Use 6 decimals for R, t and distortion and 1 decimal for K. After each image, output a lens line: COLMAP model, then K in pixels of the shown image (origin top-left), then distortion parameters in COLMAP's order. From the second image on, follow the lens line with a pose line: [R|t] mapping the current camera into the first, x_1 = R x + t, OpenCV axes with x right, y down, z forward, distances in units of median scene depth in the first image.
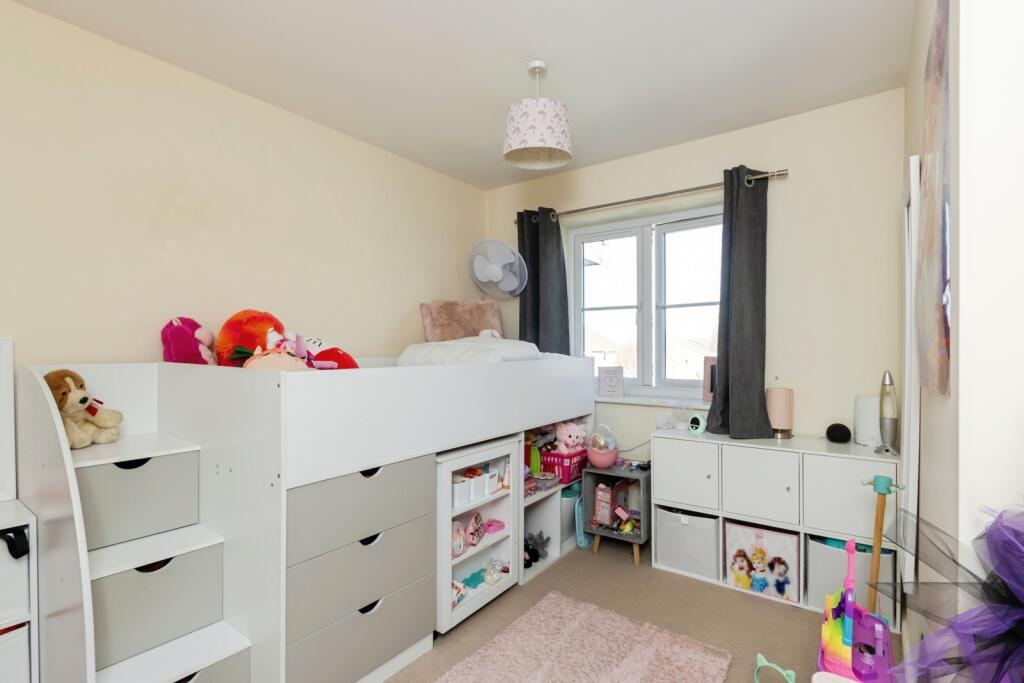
lens RADIAL K [[486.2, 0, 512.0], [0, 486.2, 341.5], [0, 0, 1]] dist [0.000547, 0.000377]
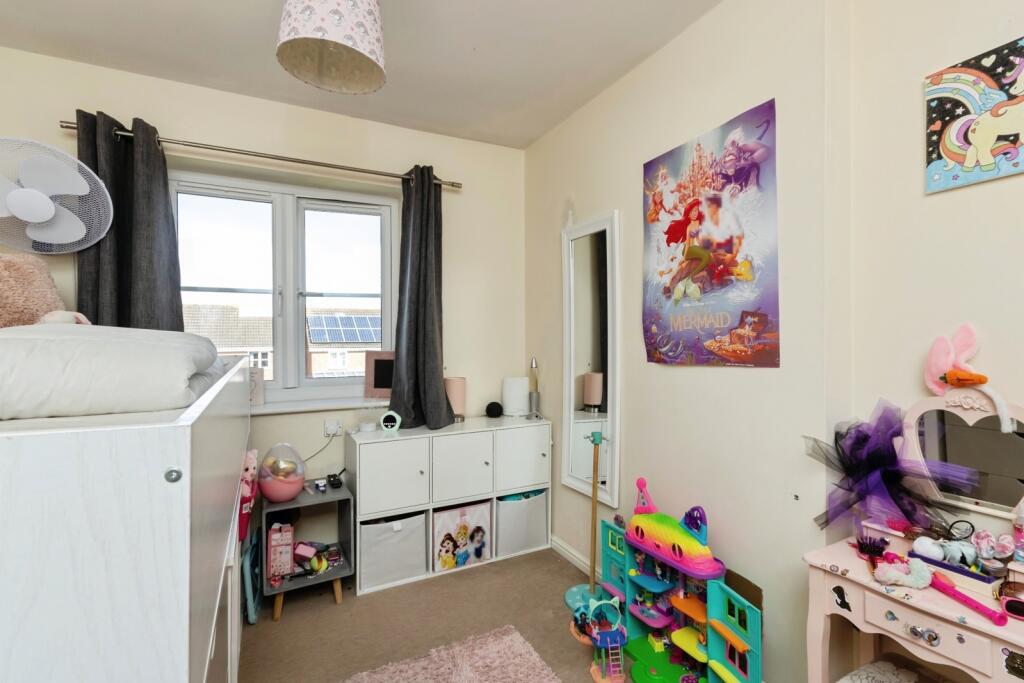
lens RADIAL K [[476.2, 0, 508.3], [0, 476.2, 336.4], [0, 0, 1]] dist [-0.000668, 0.000006]
pose [[0.438987, 0.005460, 0.898477, -0.366136], [0.001324, 0.999977, -0.006724, 0.009944], [-0.898493, 0.004141, 0.438969, 0.400067]]
